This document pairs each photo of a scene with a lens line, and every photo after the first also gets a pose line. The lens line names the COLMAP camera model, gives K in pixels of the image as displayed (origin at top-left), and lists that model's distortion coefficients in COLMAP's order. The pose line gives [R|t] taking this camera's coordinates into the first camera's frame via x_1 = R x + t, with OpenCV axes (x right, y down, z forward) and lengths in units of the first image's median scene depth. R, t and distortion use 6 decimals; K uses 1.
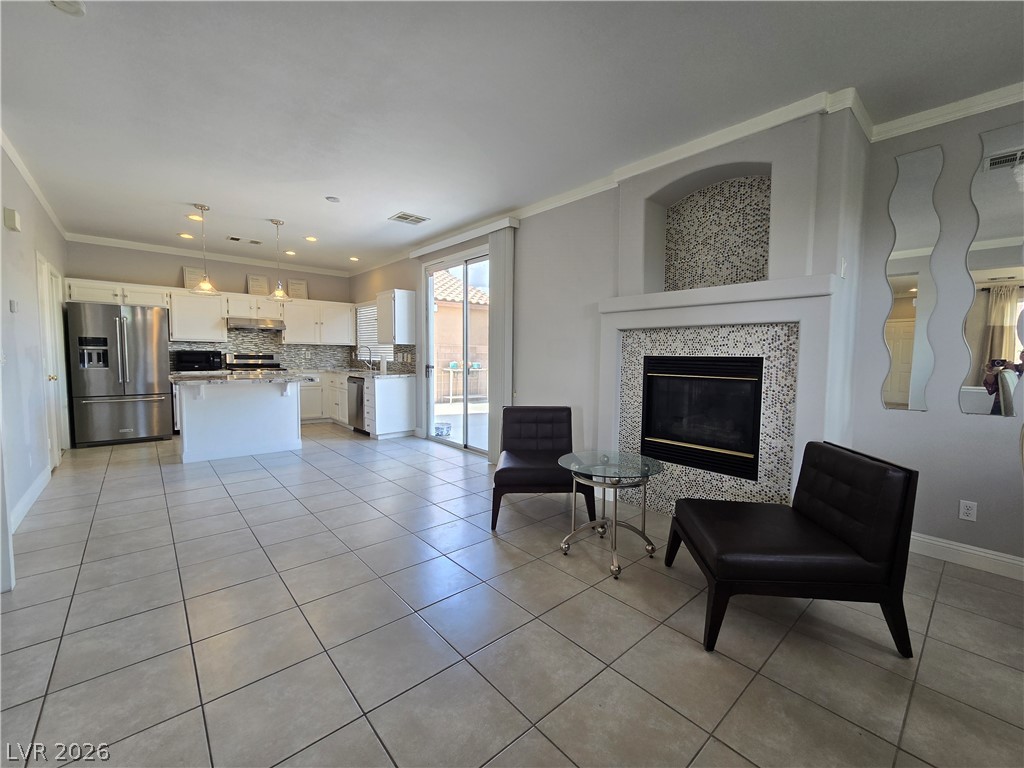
lens RADIAL K [[421.7, 0, 519.9], [0, 421.7, 383.2], [0, 0, 1]] dist [0.000101, 0.000075]
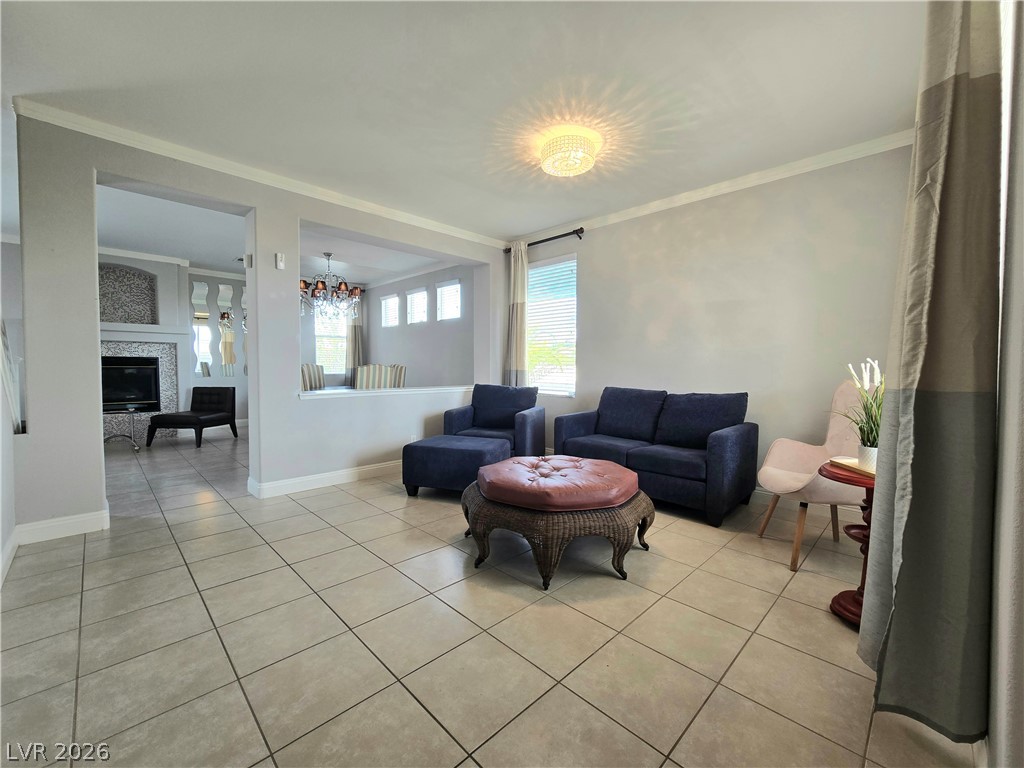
lens RADIAL K [[422.2, 0, 519.0], [0, 422.2, 381.5], [0, 0, 1]] dist [-0.000206, 0.000188]
pose [[-0.061597, -0.056144, 0.996521, -0.883815], [0.060608, 0.996364, 0.059882, 0.024764], [-0.996259, 0.064086, -0.057970, -0.391731]]
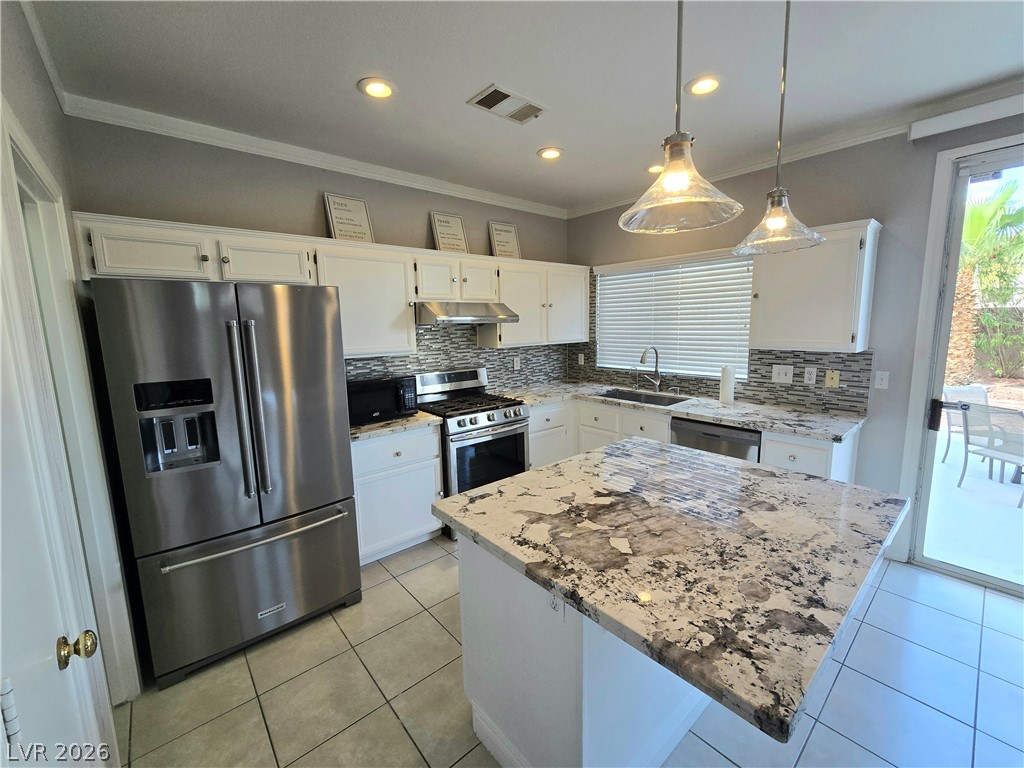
lens RADIAL K [[422.2, 0, 519.0], [0, 422.2, 381.5], [0, 0, 1]] dist [-0.000206, 0.000188]
pose [[0.999311, -0.032868, -0.017216, -0.653638], [0.034047, 0.996721, 0.073397, -0.111677], [0.014747, -0.073933, 0.997154, 0.595749]]
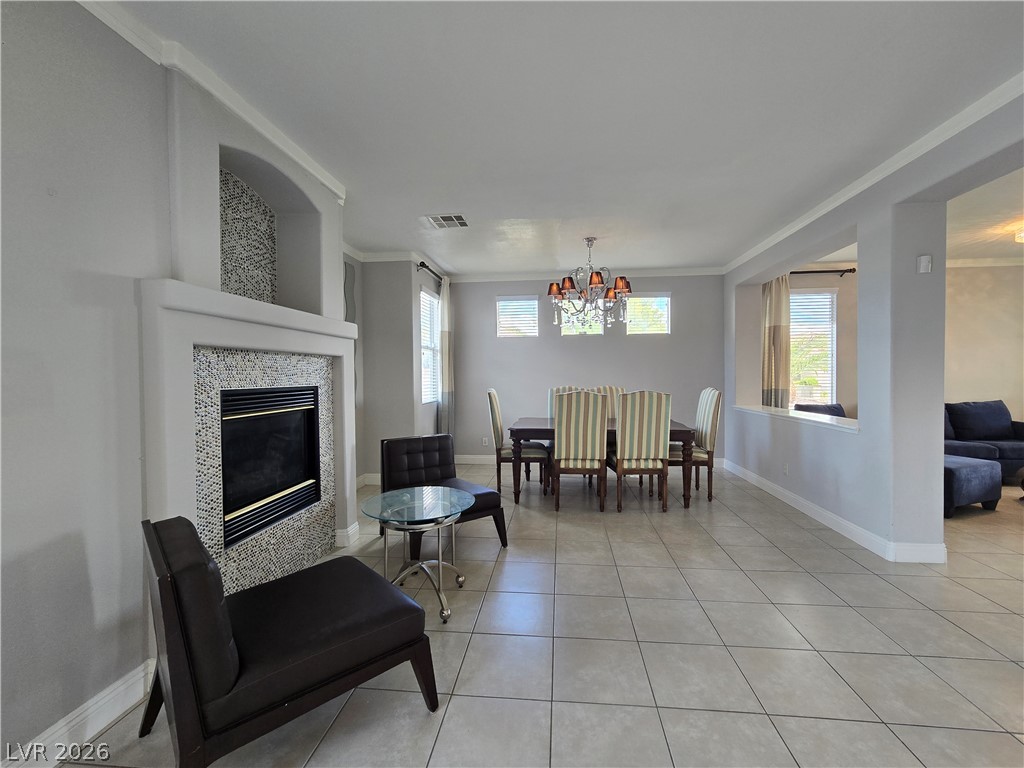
lens RADIAL K [[422.2, 0, 519.0], [0, 422.2, 381.5], [0, 0, 1]] dist [-0.000206, 0.000188]
pose [[-0.675334, -0.020243, 0.737234, -0.275384], [0.047296, 0.996377, 0.070683, -0.059444], [-0.735994, 0.082603, -0.671930, 0.642134]]
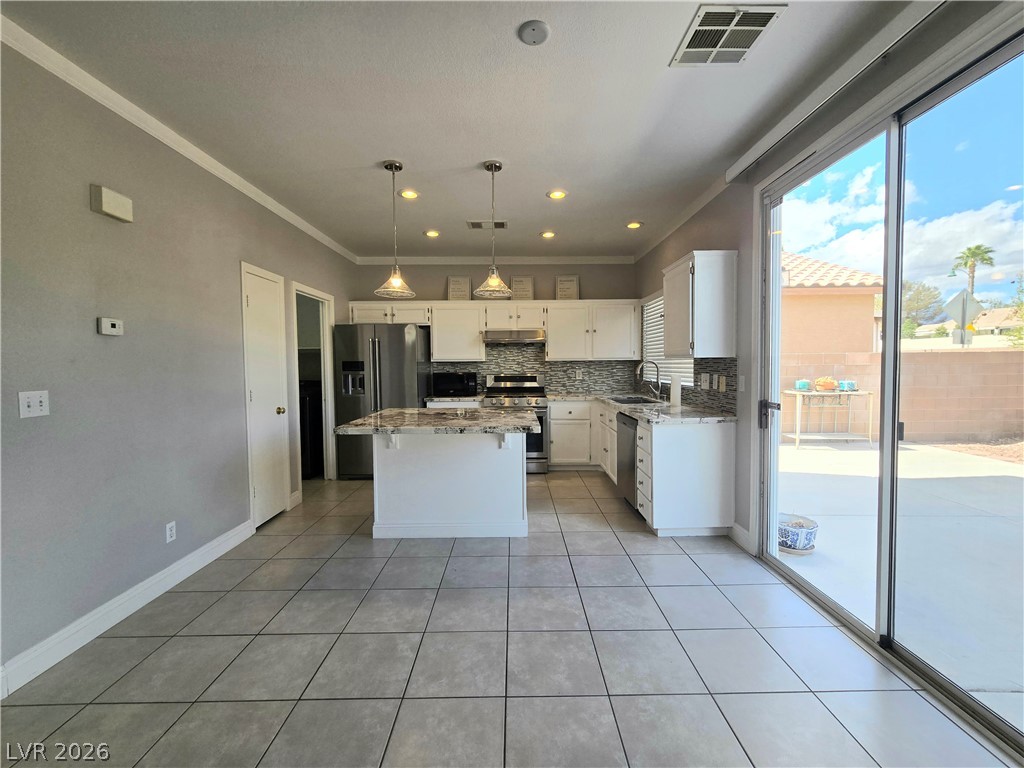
lens RADIAL K [[422.2, 0, 519.0], [0, 422.2, 381.5], [0, 0, 1]] dist [-0.000206, 0.000188]
pose [[0.752043, 0.006542, -0.659081, -0.120807], [-0.025362, 0.999497, -0.019018, -0.050874], [0.658625, 0.031018, 0.751831, 0.492594]]
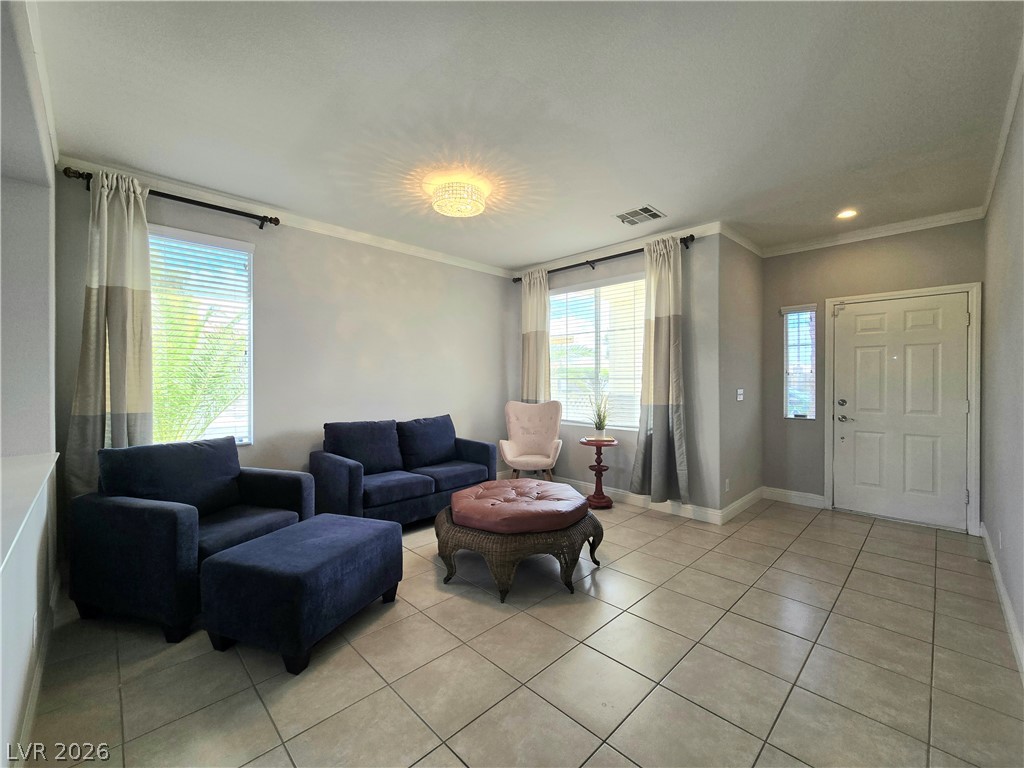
lens RADIAL K [[422.2, 0, 519.0], [0, 422.2, 381.5], [0, 0, 1]] dist [-0.000206, 0.000188]
pose [[-0.998186, -0.017061, -0.057733, -0.394235], [-0.021028, 0.997407, 0.068833, -0.025827], [0.056409, 0.069922, -0.995956, 0.064792]]
